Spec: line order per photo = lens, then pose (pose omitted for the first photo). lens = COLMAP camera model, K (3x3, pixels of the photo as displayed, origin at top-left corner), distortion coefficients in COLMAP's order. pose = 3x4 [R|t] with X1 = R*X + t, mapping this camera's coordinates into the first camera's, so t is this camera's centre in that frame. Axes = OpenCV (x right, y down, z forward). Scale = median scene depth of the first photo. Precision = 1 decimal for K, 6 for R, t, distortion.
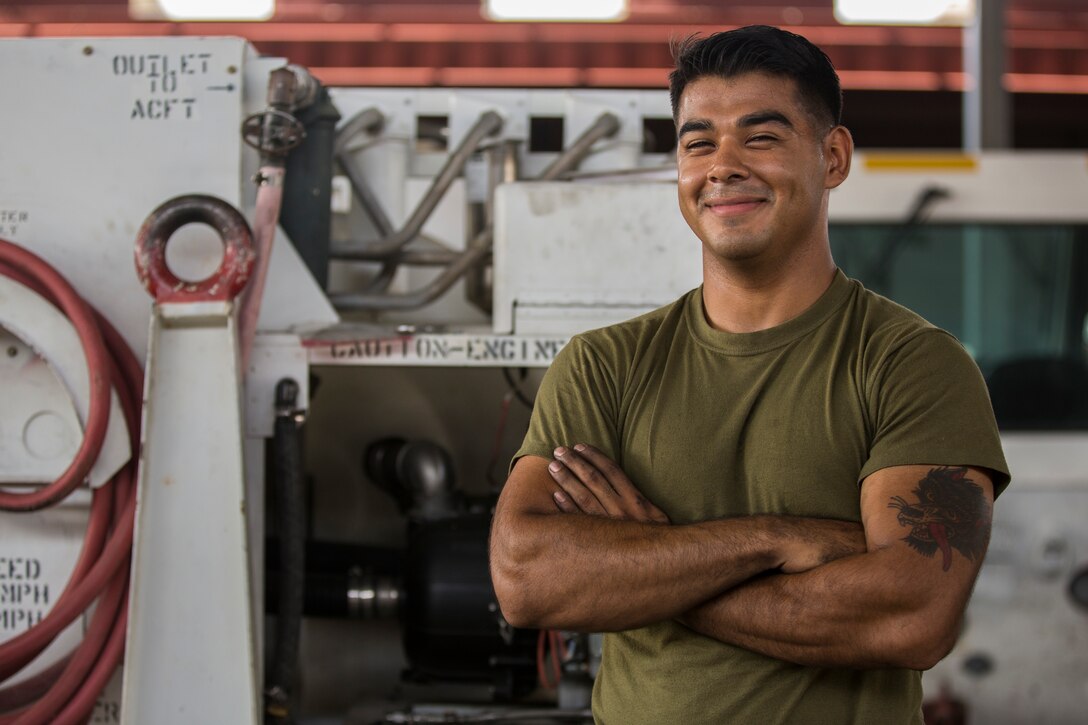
lens RADIAL K [[2559.4, 0, 543.7], [0, 2559.4, 362.7], [0, 0, 1]] dist [-0.146843, 0.000000]
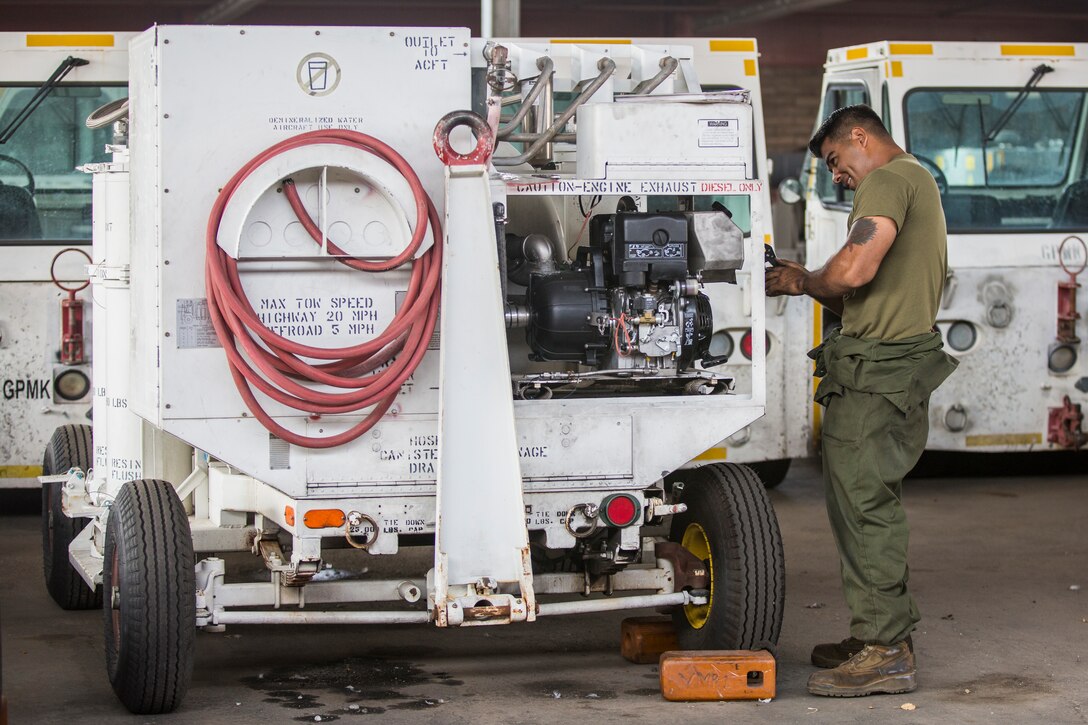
lens RADIAL K [[2559.4, 0, 544.1], [0, 2559.4, 361.9], [0, 0, 1]] dist [-0.146843, 0.000000]
pose [[0.967961, -0.026633, 0.249683, -0.558931], [0.009632, 0.997566, 0.069064, -0.007175], [-0.250915, -0.064447, 0.965861, -0.918649]]
